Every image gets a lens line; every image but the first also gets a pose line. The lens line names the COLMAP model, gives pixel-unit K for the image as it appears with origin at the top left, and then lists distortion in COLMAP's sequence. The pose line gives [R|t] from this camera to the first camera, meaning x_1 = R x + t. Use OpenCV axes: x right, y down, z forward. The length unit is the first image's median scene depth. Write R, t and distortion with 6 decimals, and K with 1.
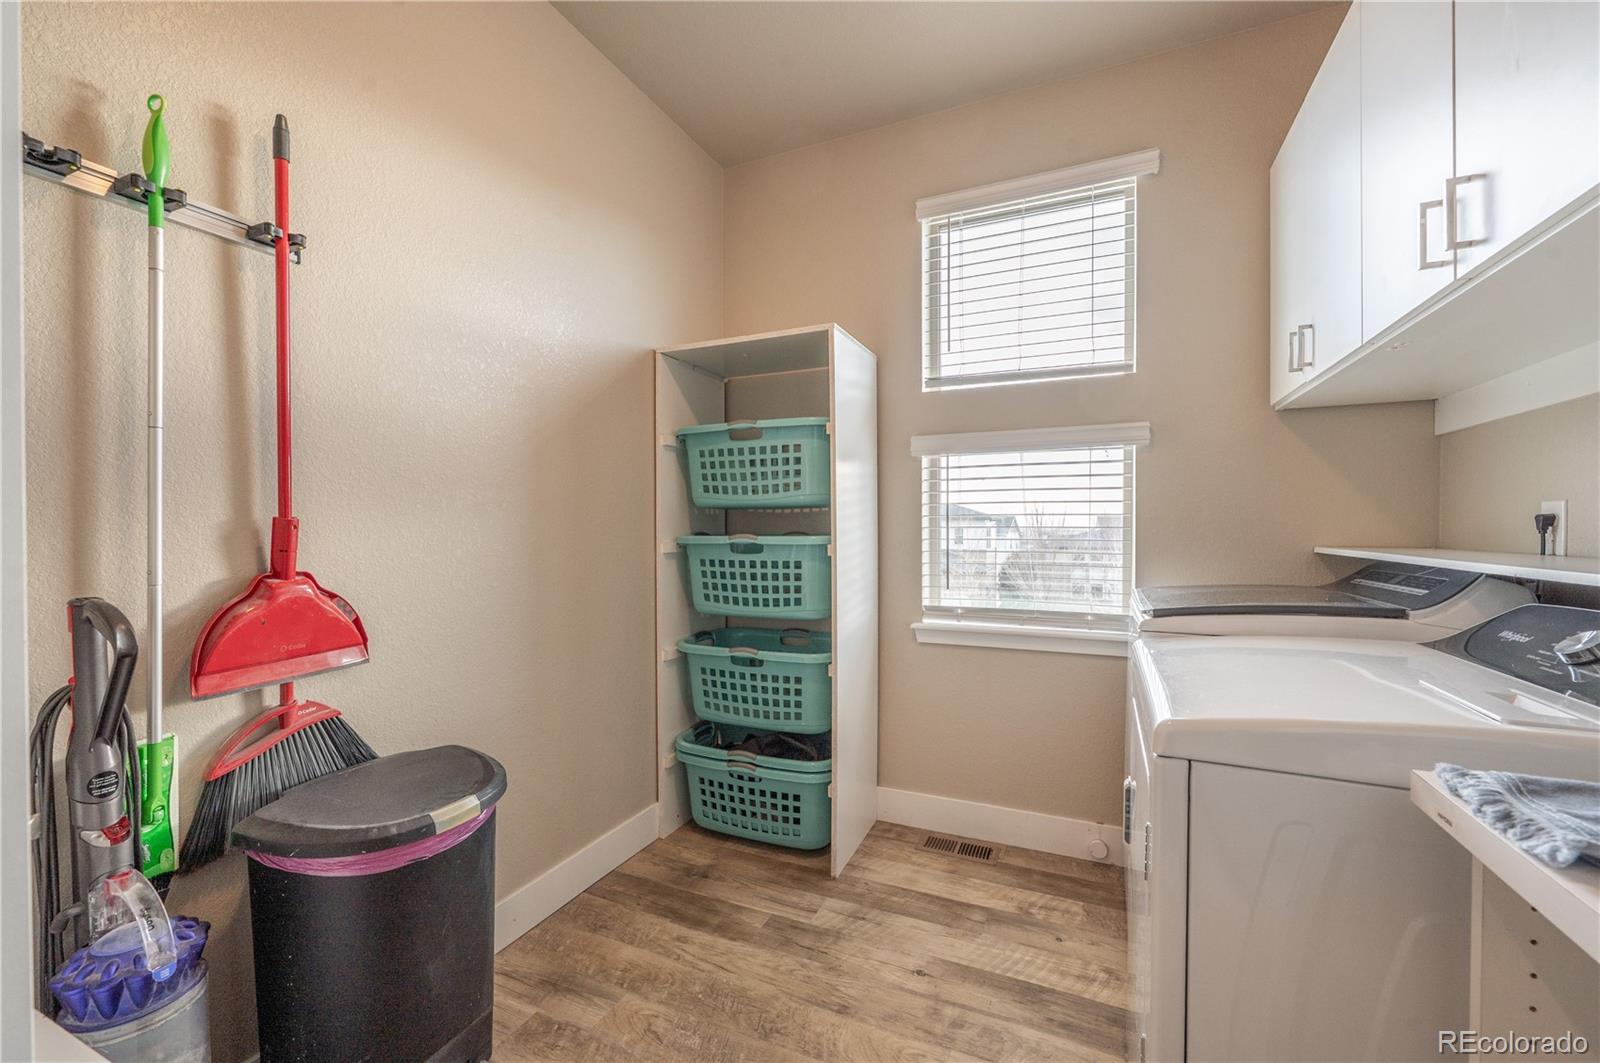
lens RADIAL K [[666.1, 0, 794.9], [0, 666.1, 539.9], [0, 0, 1]] dist [0.001052, 0.000011]
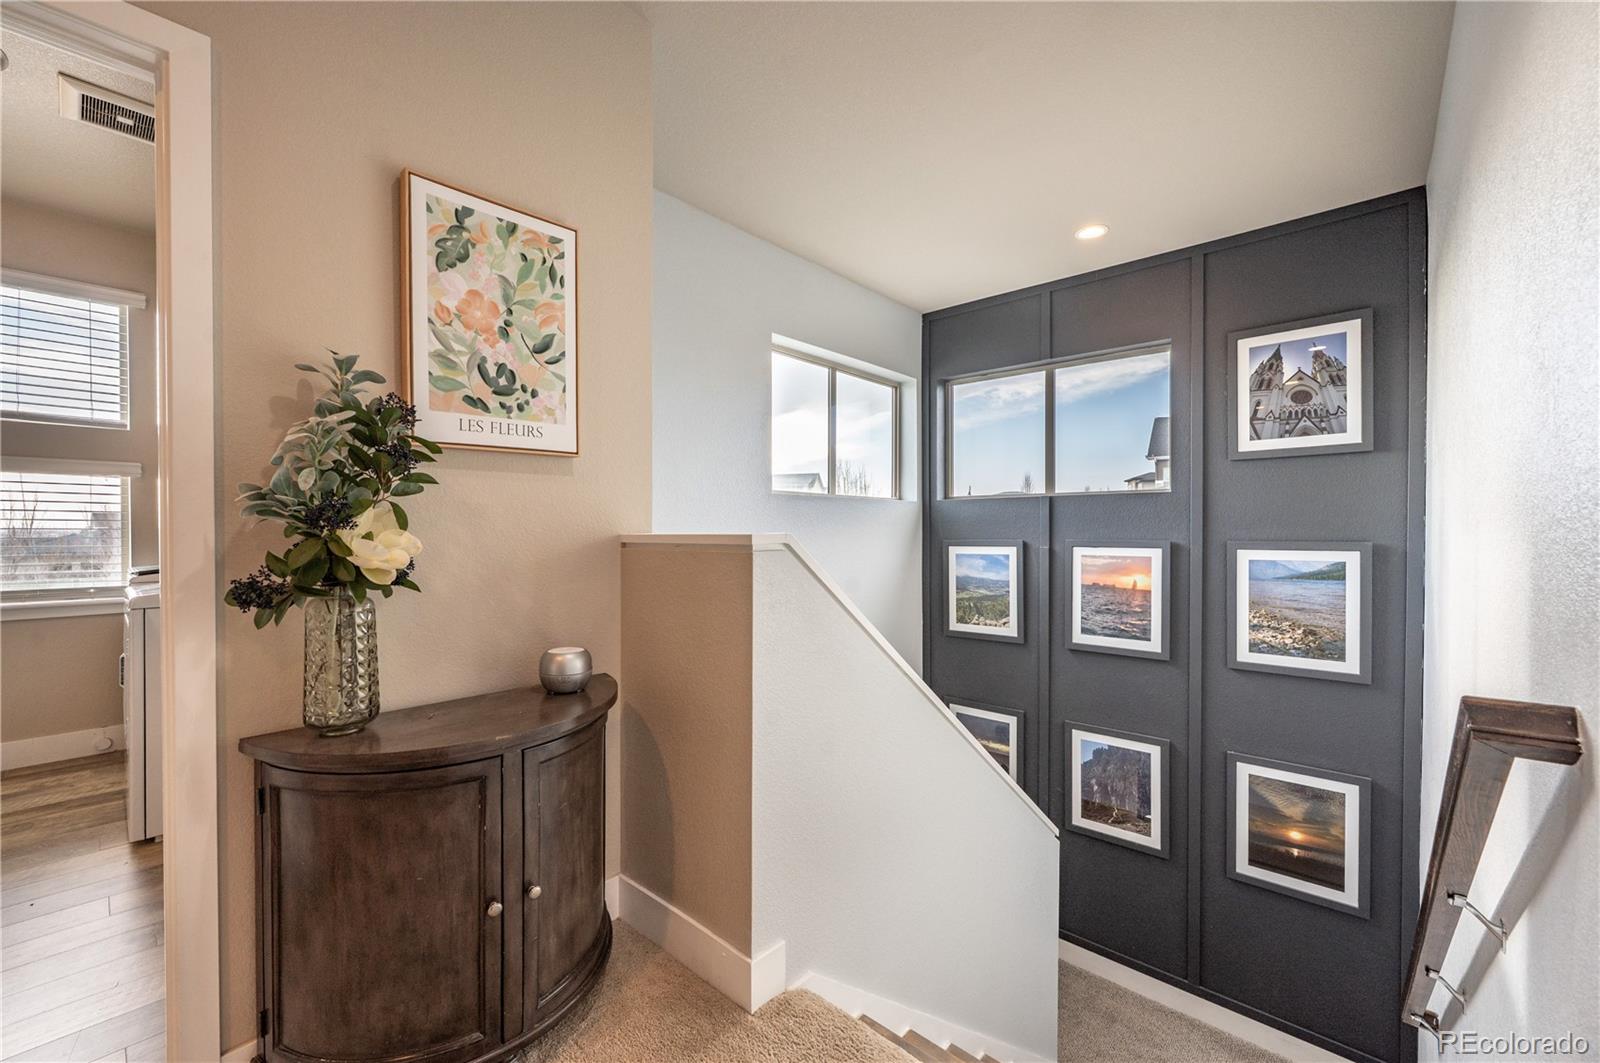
lens RADIAL K [[633.9, 0, 795.2], [0, 633.9, 533.0], [0, 0, 1]] dist [-0.003380, 0.000904]
pose [[0.297291, -0.008658, 0.954748, -0.481172], [0.008264, 0.999945, 0.006494, -0.008119], [-0.954751, 0.005959, 0.297347, -1.010925]]
